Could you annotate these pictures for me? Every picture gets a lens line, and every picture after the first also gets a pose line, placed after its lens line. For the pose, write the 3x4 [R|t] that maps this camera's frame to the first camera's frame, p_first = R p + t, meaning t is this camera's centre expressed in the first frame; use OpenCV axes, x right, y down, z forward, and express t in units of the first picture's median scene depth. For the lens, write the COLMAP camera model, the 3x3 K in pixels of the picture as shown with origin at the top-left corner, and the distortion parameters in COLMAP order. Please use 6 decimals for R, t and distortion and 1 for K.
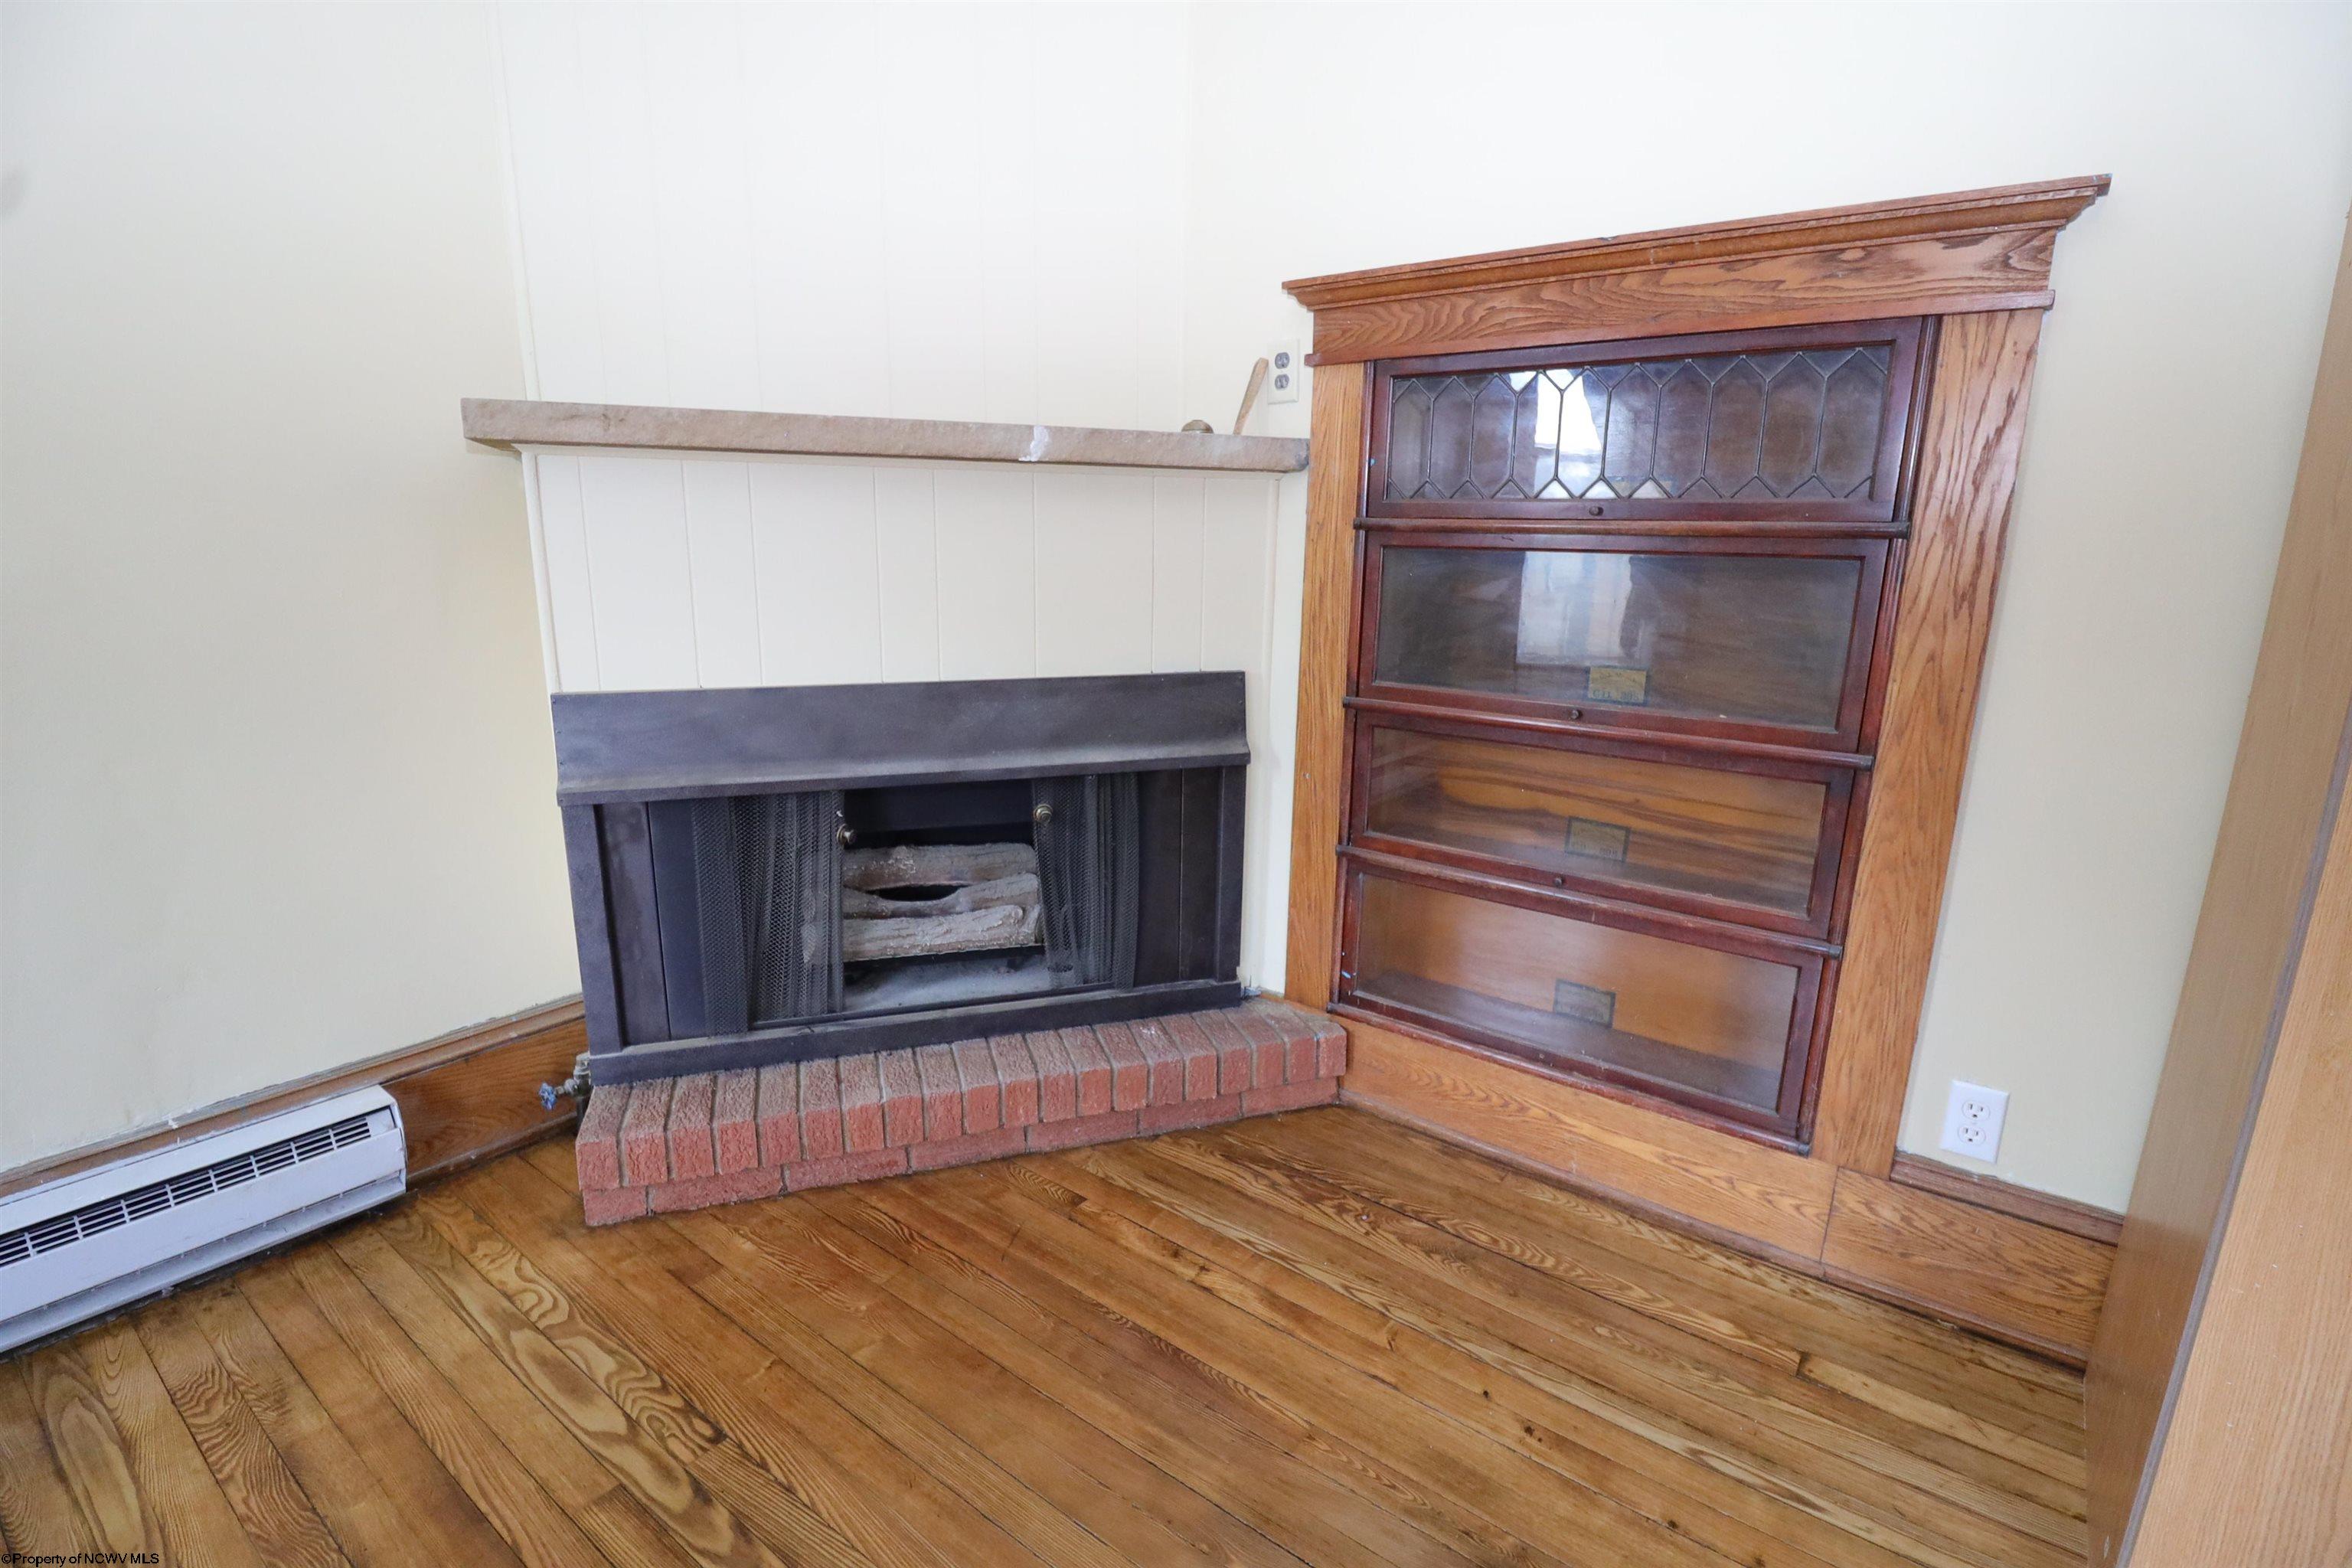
lens RADIAL K [[1089.0, 0, 1179.6], [0, 1089.0, 777.0], [0, 0, 1]] dist [-0.004907, -0.006085]
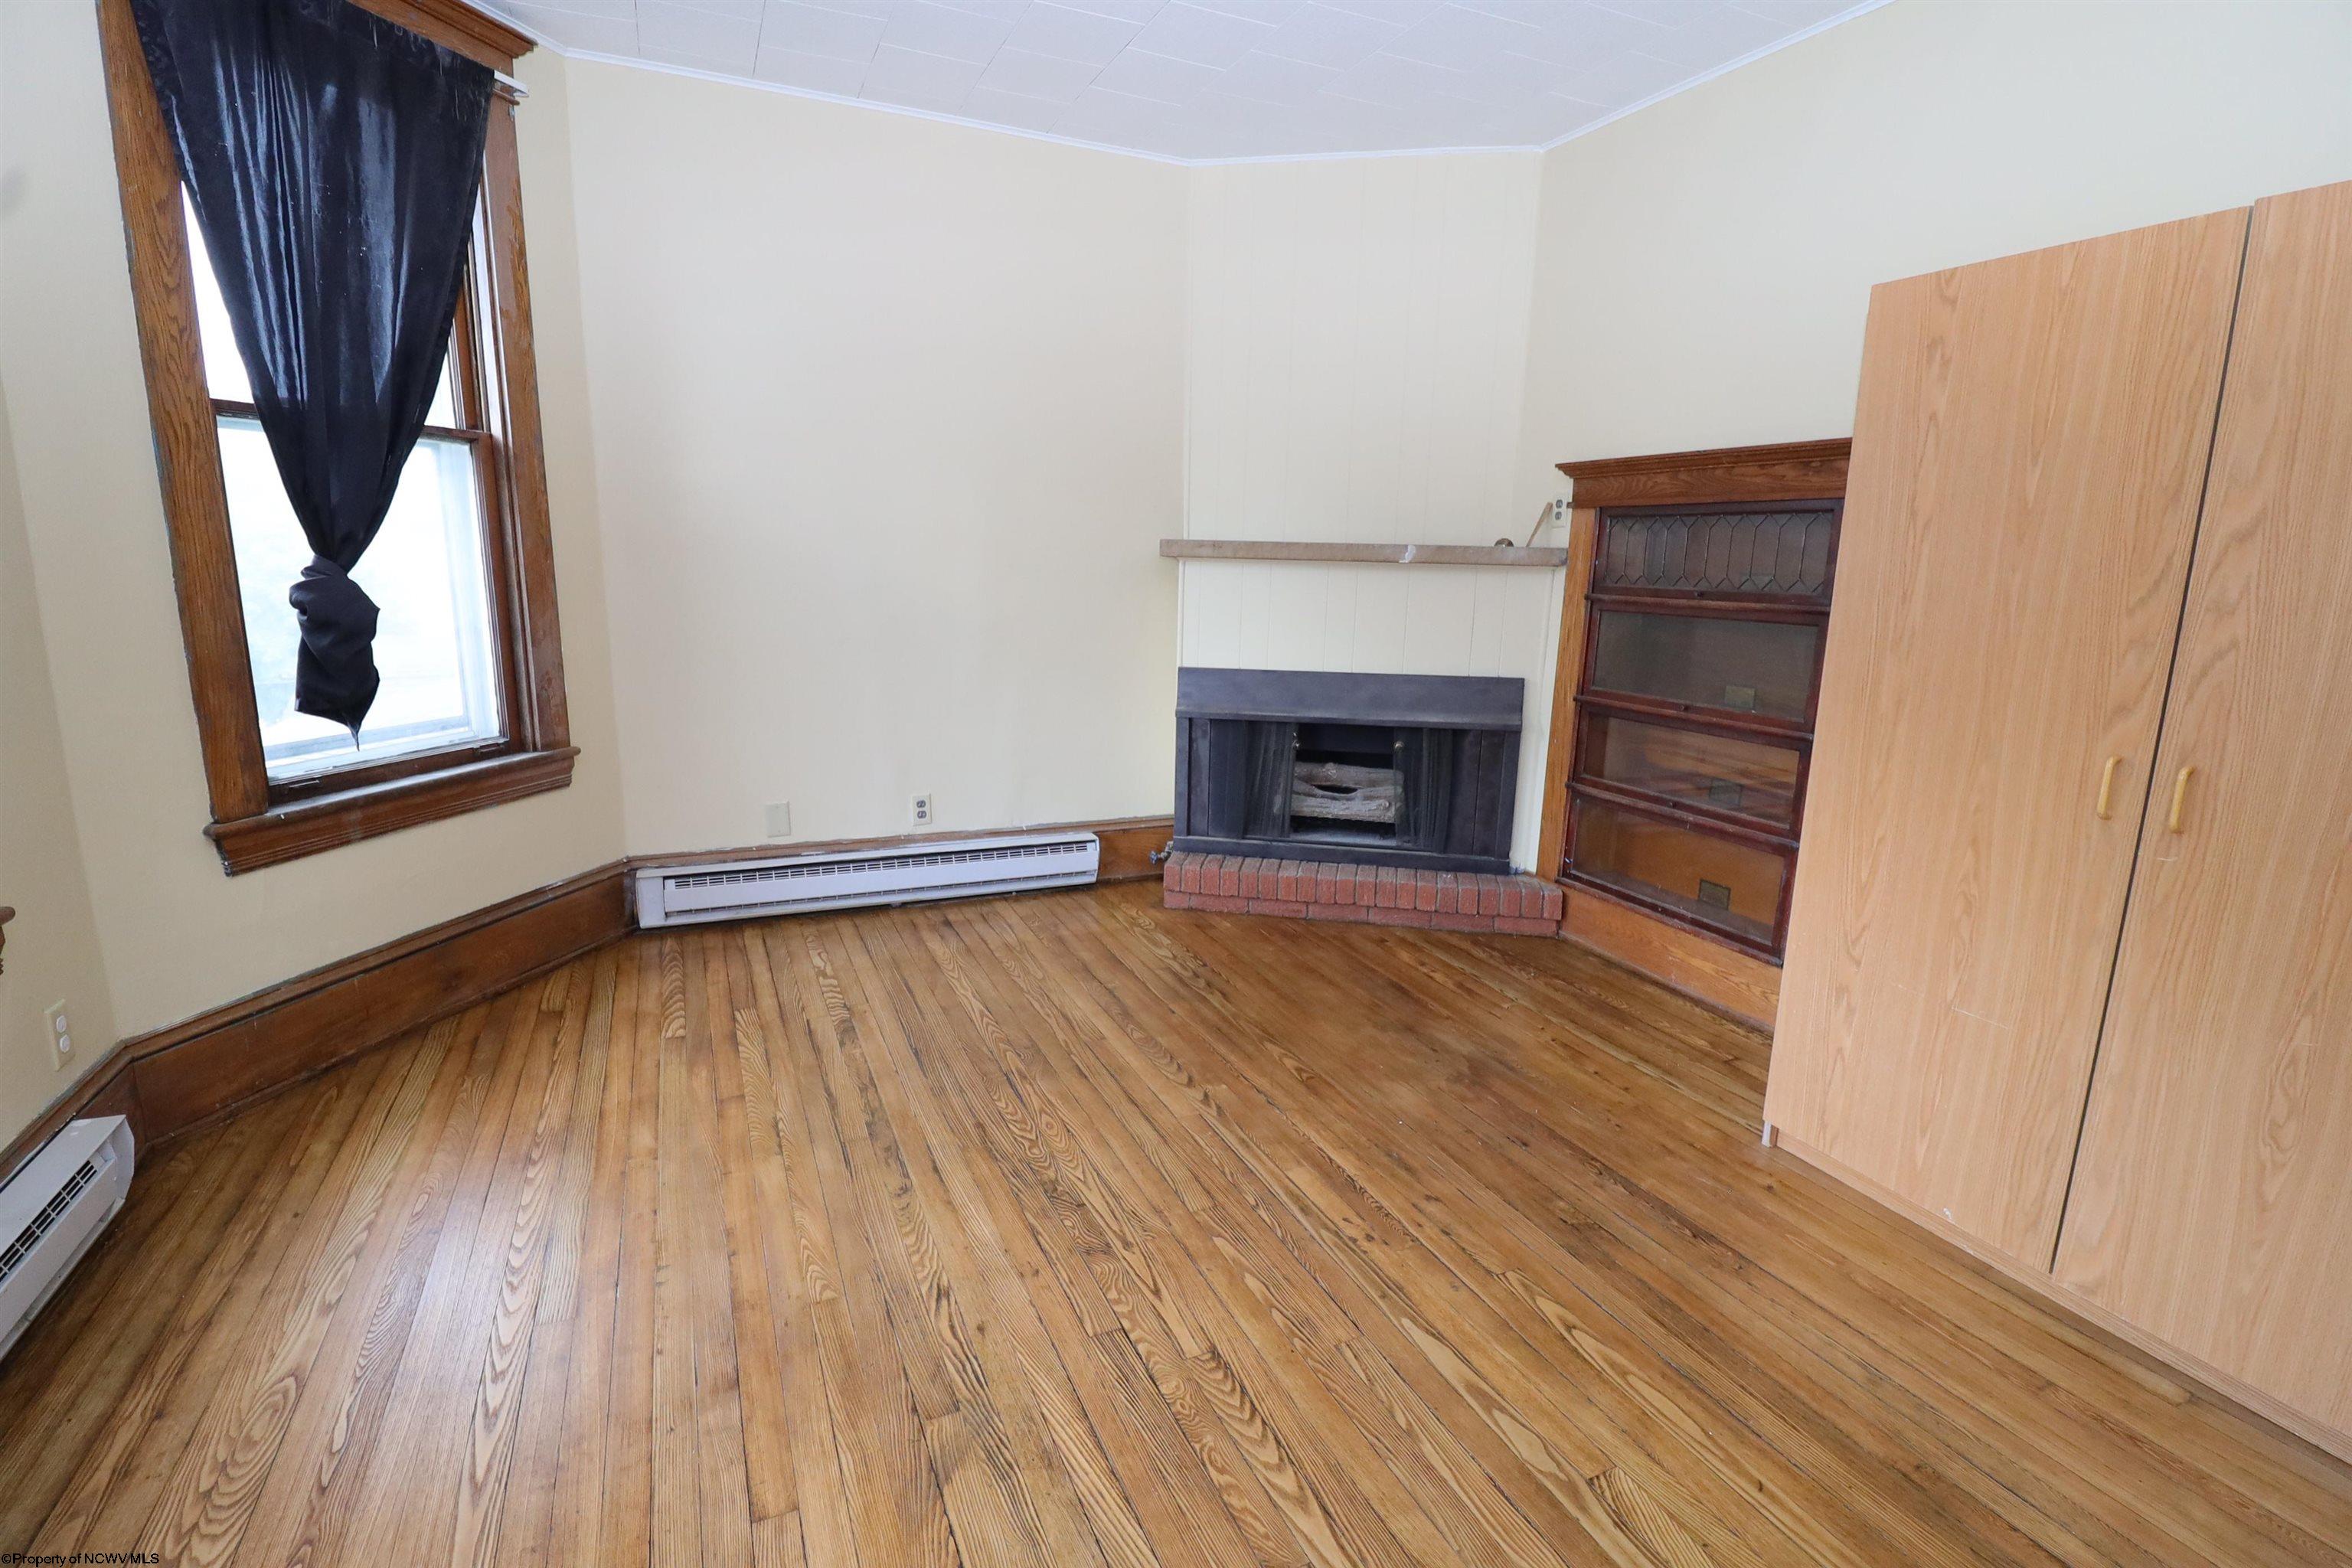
lens RADIAL K [[1089.0, 0, 1165.2], [0, 1089.0, 780.5], [0, 0, 1]] dist [-0.004907, -0.006085]
pose [[0.868005, 0.101403, -0.486092, 0.474210], [-0.115696, 0.993284, 0.000612, 0.146364], [0.482889, 0.055708, 0.873908, -0.887983]]
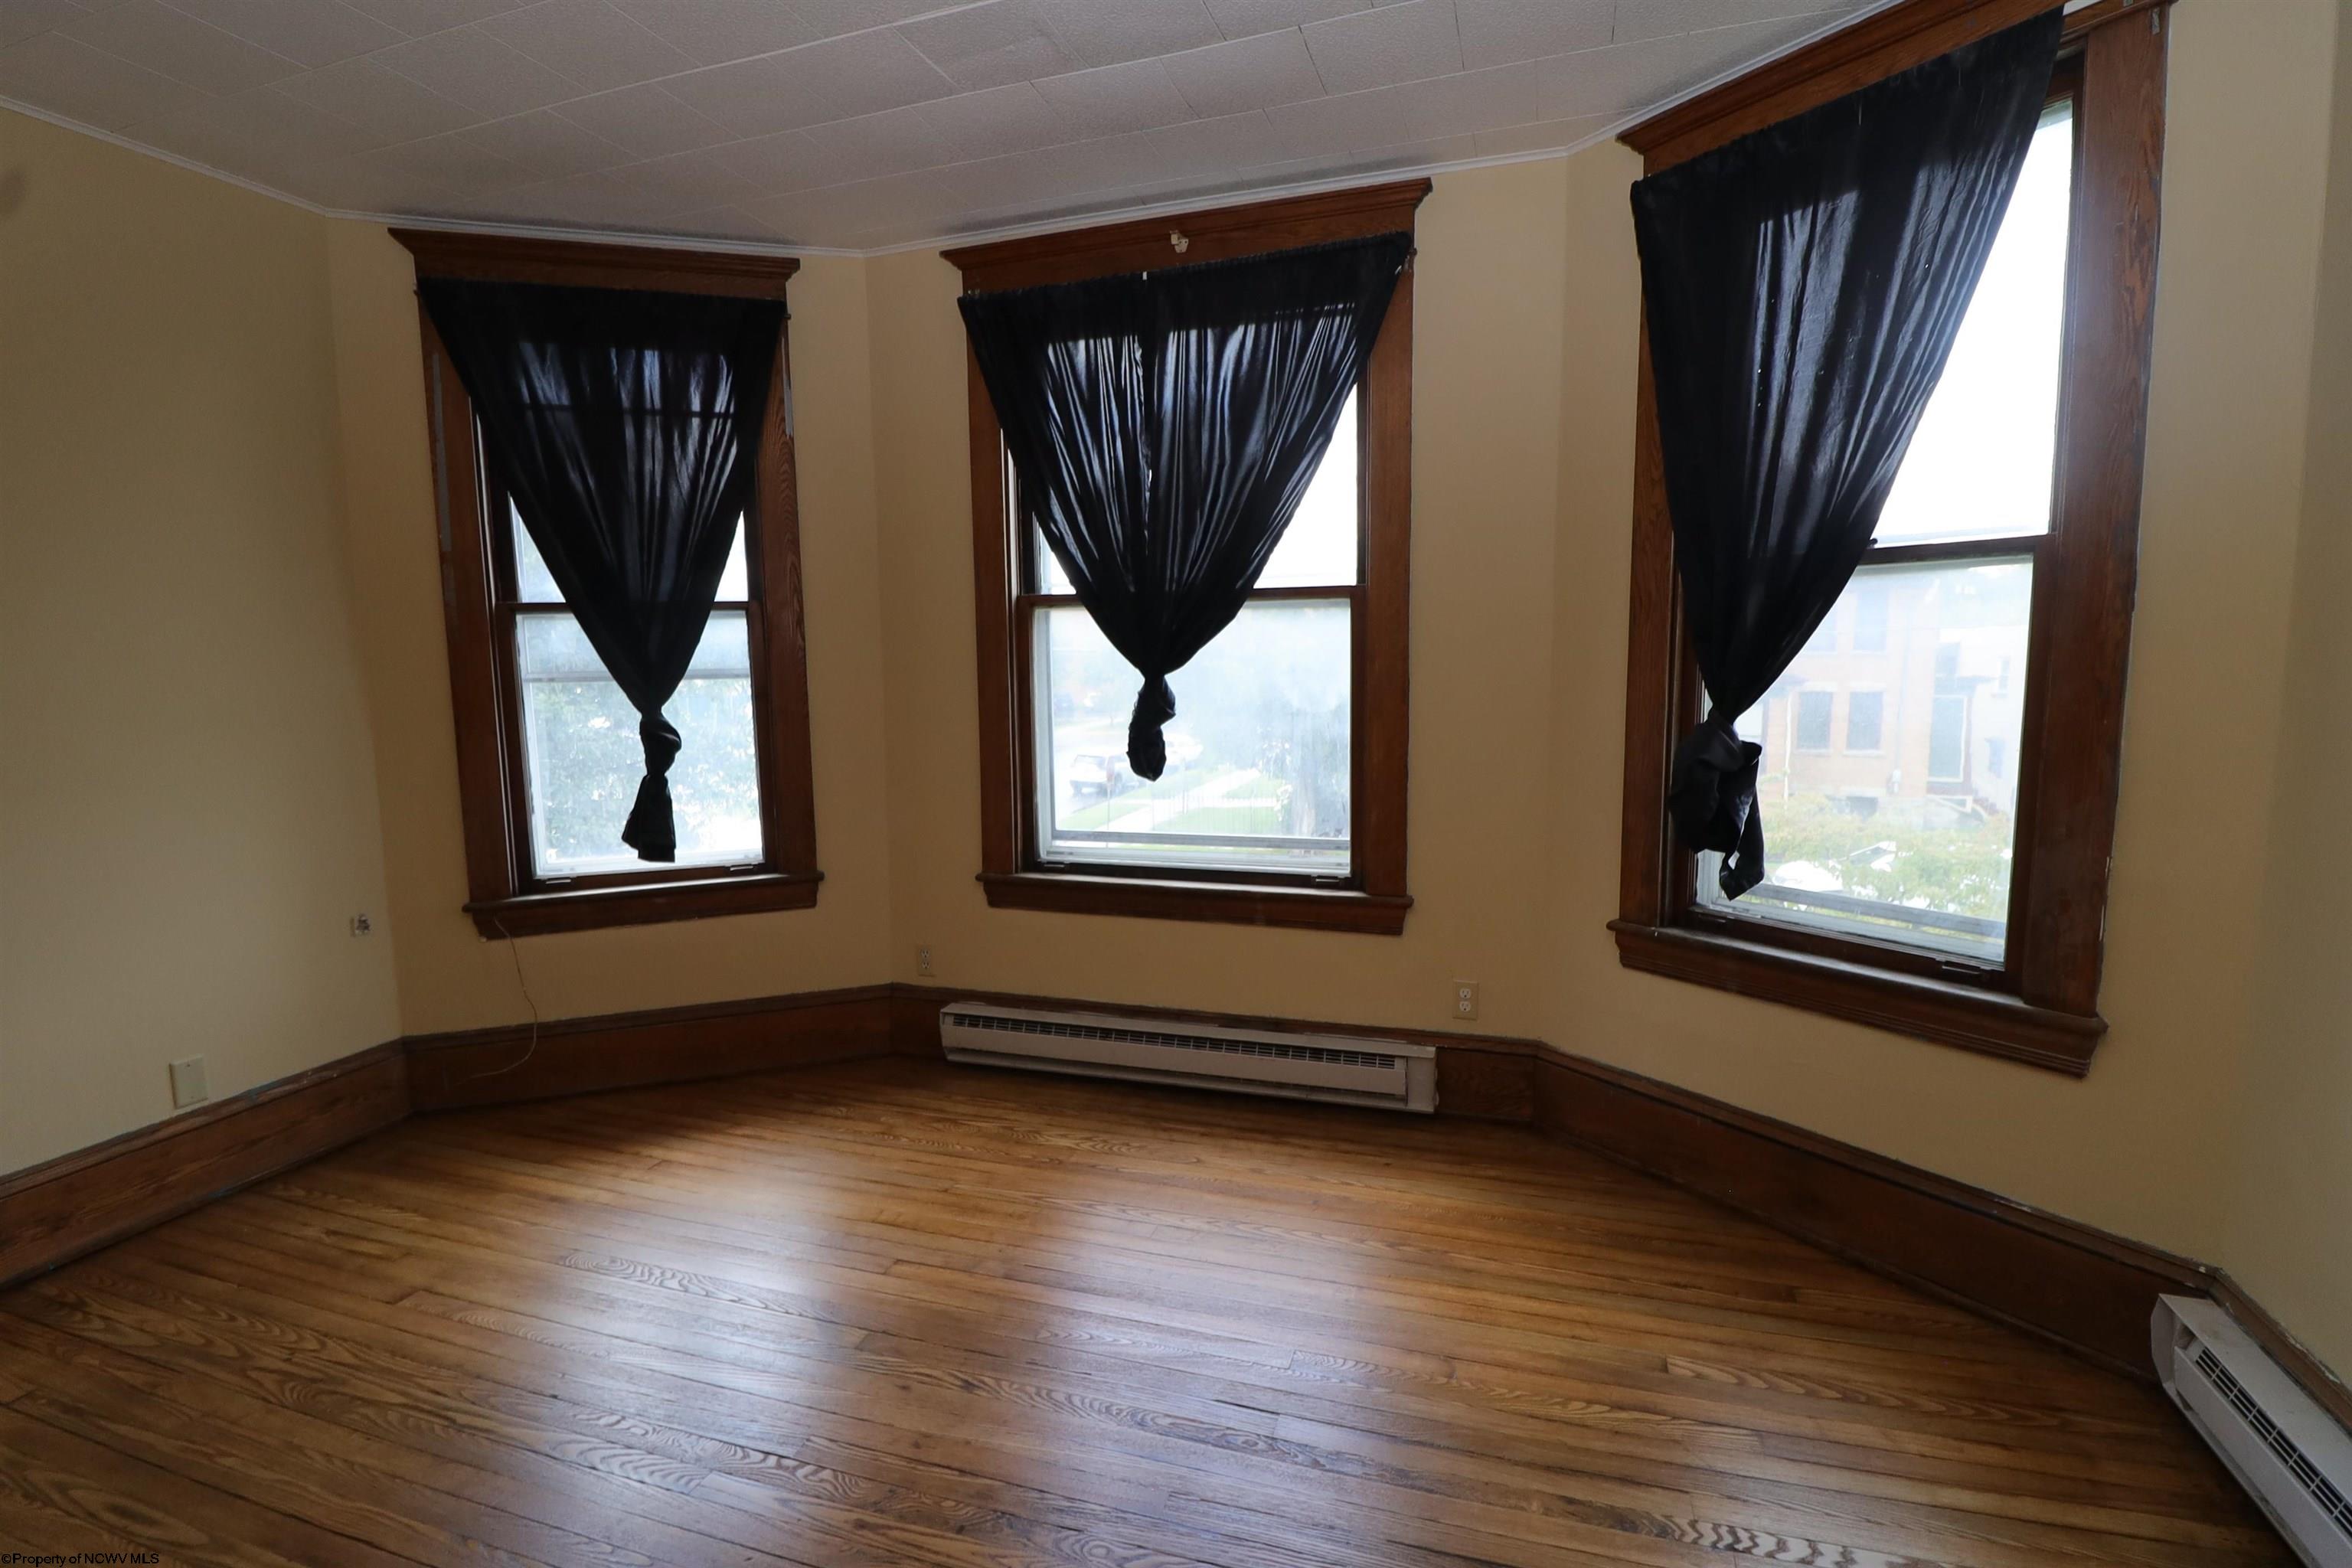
lens RADIAL K [[1089.0, 0, 1172.3], [0, 1089.0, 784.8], [0, 0, 1]] dist [-0.004907, -0.006085]
pose [[-0.951358, 0.033003, -0.306313, -0.022460], [-0.069260, 0.945886, 0.317022, -0.275351], [0.300200, 0.322817, -0.897591, 0.741040]]
